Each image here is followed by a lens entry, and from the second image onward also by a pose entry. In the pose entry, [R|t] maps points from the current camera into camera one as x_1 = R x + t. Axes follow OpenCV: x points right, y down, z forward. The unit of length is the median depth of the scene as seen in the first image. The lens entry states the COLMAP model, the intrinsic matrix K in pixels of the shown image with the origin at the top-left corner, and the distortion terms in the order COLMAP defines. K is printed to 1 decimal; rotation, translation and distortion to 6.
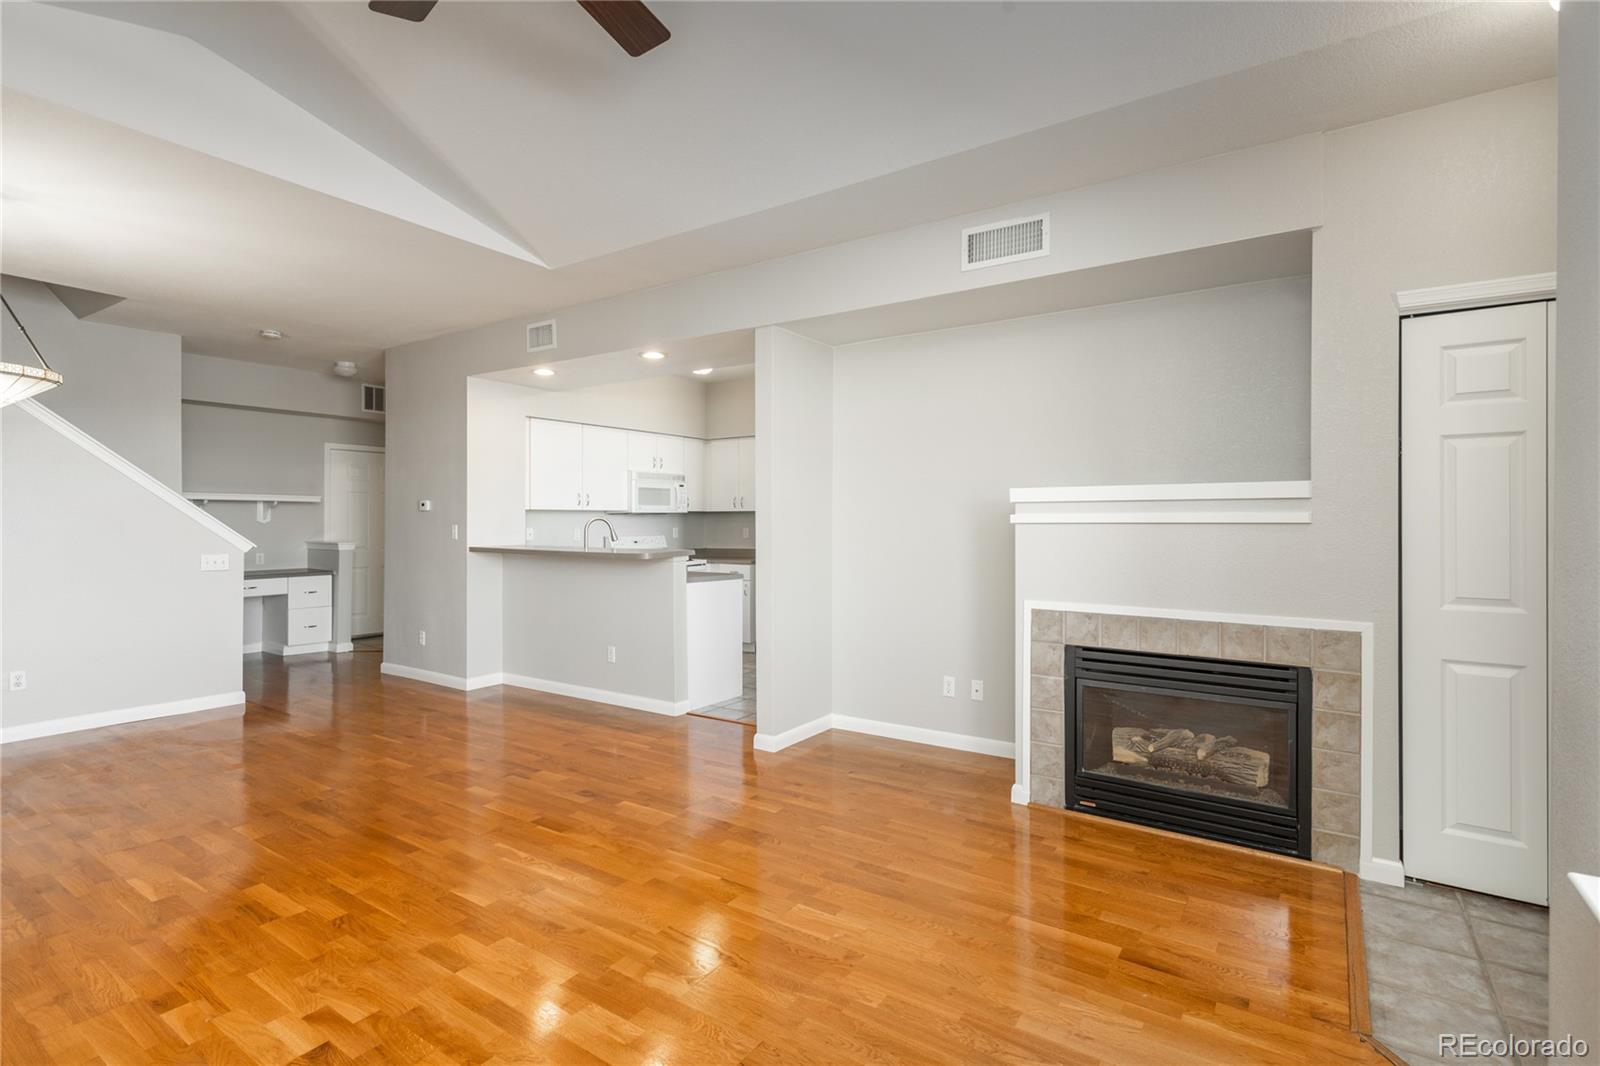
lens RADIAL K [[752.4, 0, 798.2], [0, 752.4, 522.0], [0, 0, 1]] dist [-0.001786, -0.000340]
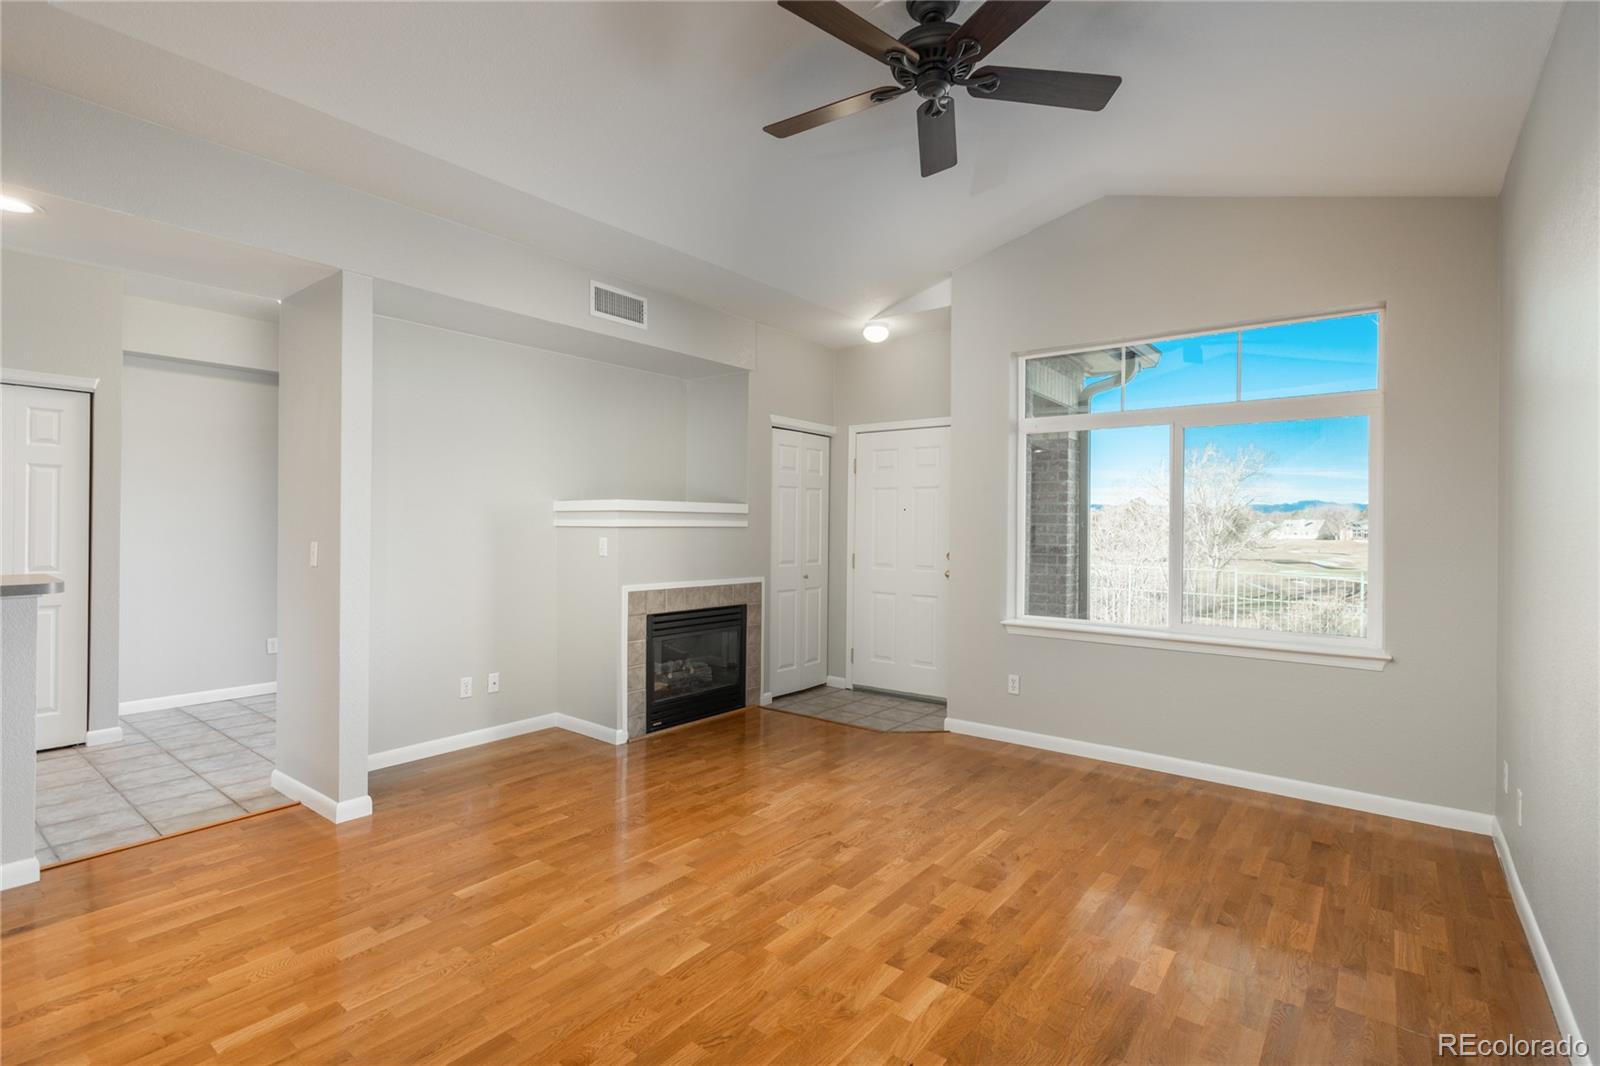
lens RADIAL K [[752.4, 0, 798.2], [0, 752.4, 522.0], [0, 0, 1]] dist [-0.001786, -0.000340]
pose [[0.072973, 0.003238, 0.997329, -1.056396], [-0.007549, 0.999968, -0.002694, -0.006071], [-0.997305, -0.007332, 0.072995, 0.655274]]
